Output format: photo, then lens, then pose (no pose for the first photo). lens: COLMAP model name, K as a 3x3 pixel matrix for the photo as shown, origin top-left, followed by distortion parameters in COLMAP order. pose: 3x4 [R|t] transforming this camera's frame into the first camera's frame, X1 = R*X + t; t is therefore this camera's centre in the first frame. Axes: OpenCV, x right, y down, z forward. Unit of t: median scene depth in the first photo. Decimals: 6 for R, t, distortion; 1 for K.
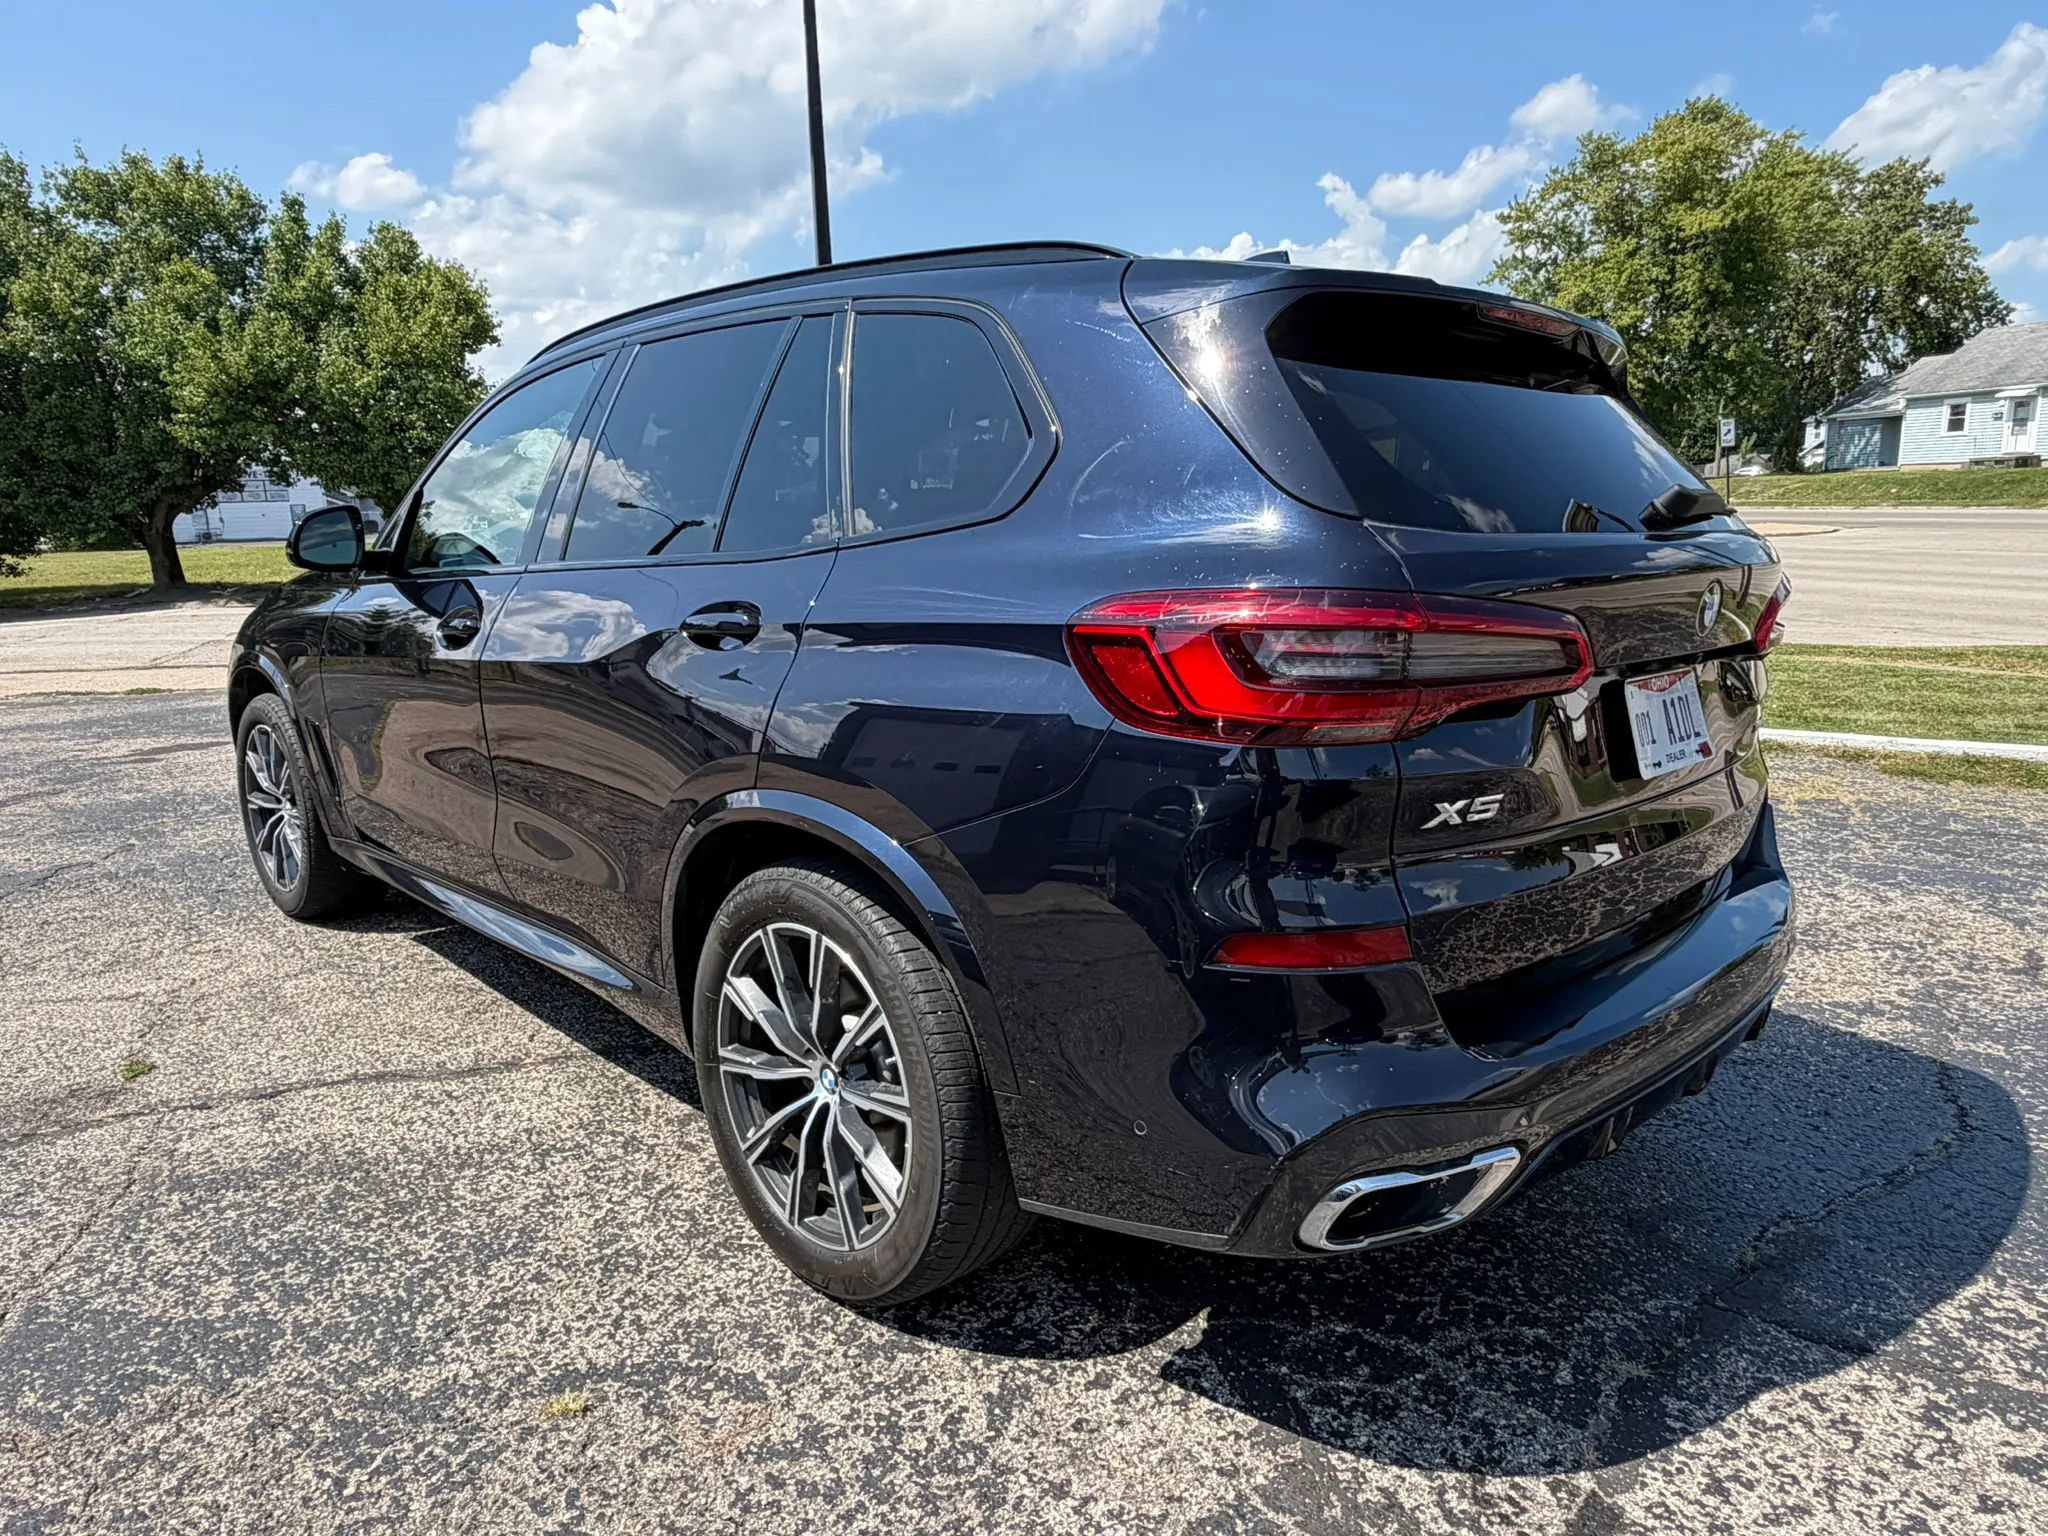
lens RADIAL K [[1379.4, 0, 1017.2], [0, 1379.4, 709.0], [0, 0, 1]] dist [-0.046806, 0.053346]
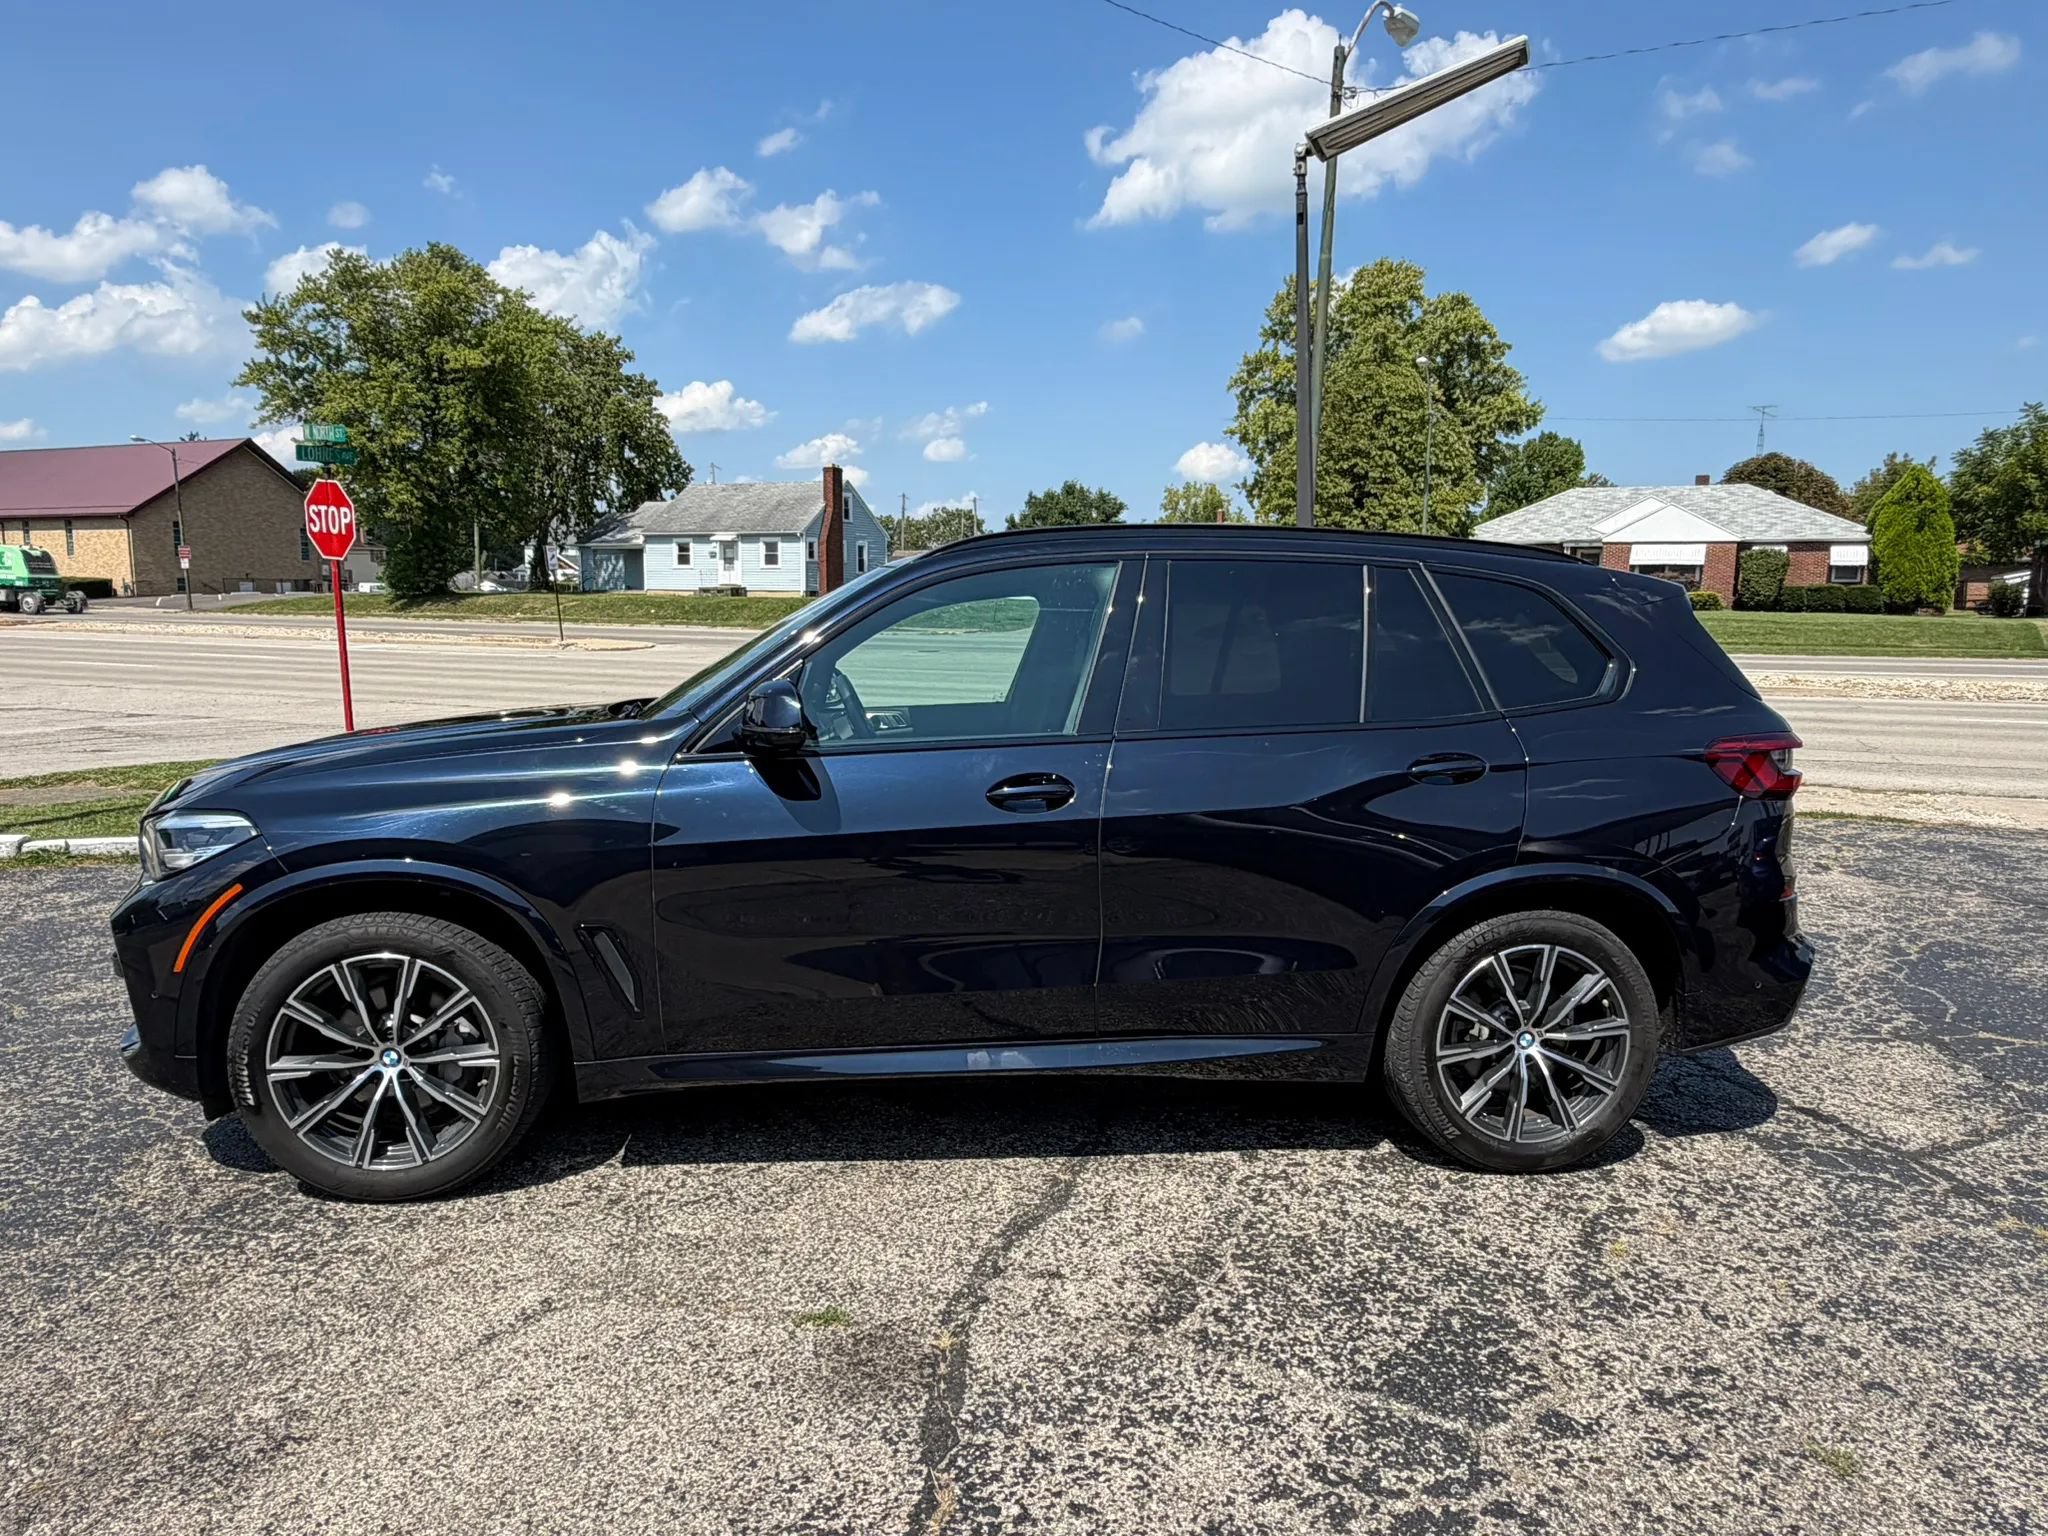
lens RADIAL K [[1379.4, 0, 1017.2], [0, 1379.4, 709.0], [0, 0, 1]] dist [-0.046806, 0.053346]
pose [[0.599877, -0.031010, 0.799491, -0.111150], [0.092068, 0.995286, -0.030477, -0.007927], [-0.794778, 0.091890, 0.599904, 0.029099]]
